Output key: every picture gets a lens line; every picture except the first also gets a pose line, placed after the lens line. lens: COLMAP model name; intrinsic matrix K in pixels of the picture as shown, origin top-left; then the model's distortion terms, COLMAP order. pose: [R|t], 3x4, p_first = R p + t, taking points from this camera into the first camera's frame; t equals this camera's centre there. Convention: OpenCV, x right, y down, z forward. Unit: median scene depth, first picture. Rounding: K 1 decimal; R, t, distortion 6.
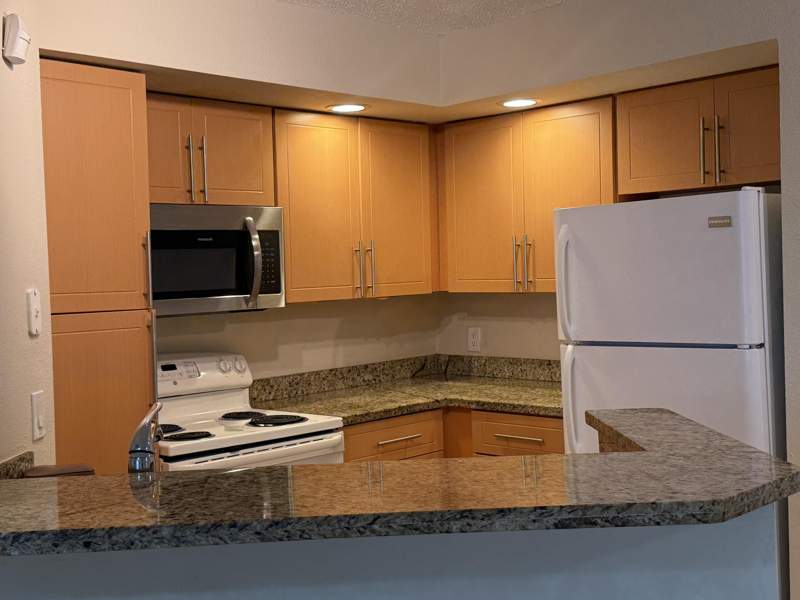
lens RADIAL K [[1025.5, 0, 335.0], [0, 1025.5, 299.3], [0, 0, 1]] dist [-0.001061, -0.002099]
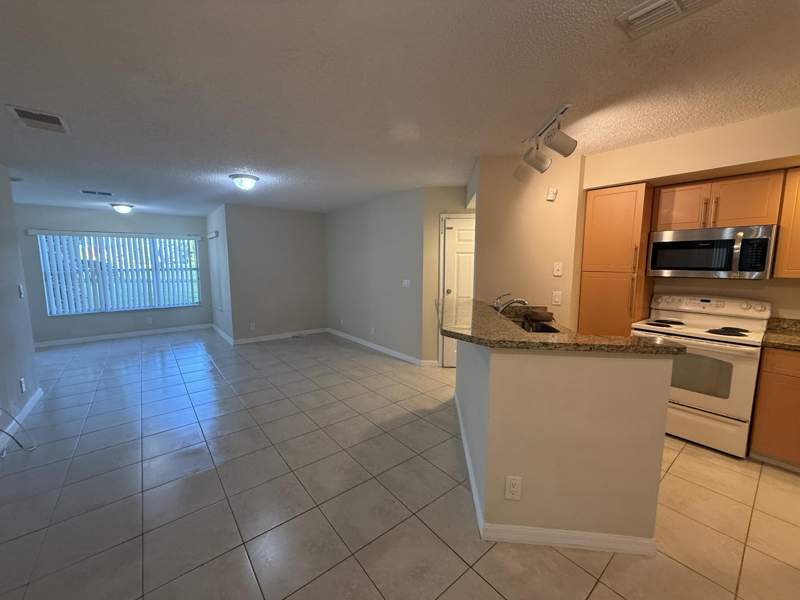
lens RADIAL K [[320.9, 0, 395.0], [0, 320.9, 297.4], [0, 0, 1]] dist [0.012512, 0.000128]
pose [[-0.072825, 0.153037, -0.985534, 0.595841], [-0.026268, 0.987520, 0.155286, -0.035013], [0.996999, 0.037197, -0.067896, 0.356897]]
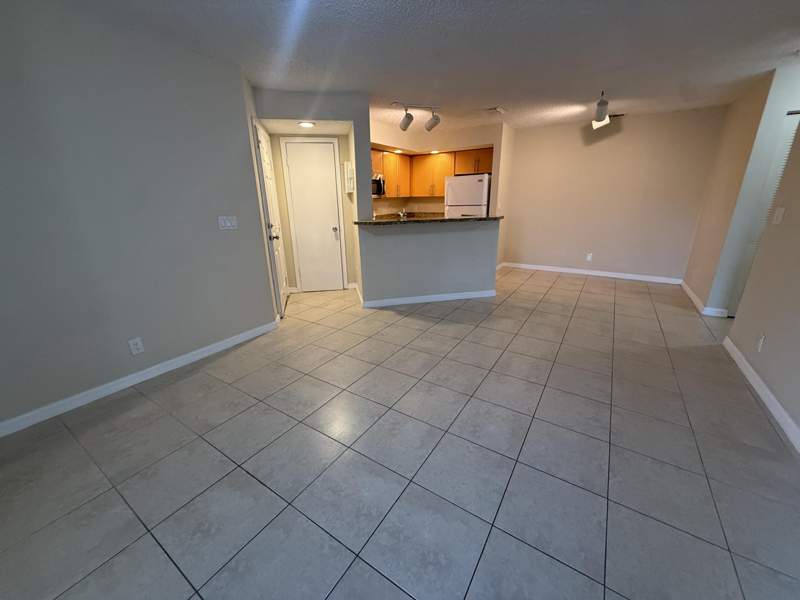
lens RADIAL K [[320.9, 0, 395.0], [0, 320.9, 297.4], [0, 0, 1]] dist [0.012512, 0.000128]
pose [[0.972581, -0.052097, 0.226654, -0.385156], [-0.009512, 0.964861, 0.262589, 0.062744], [-0.232369, -0.257545, 0.937910, -0.513910]]
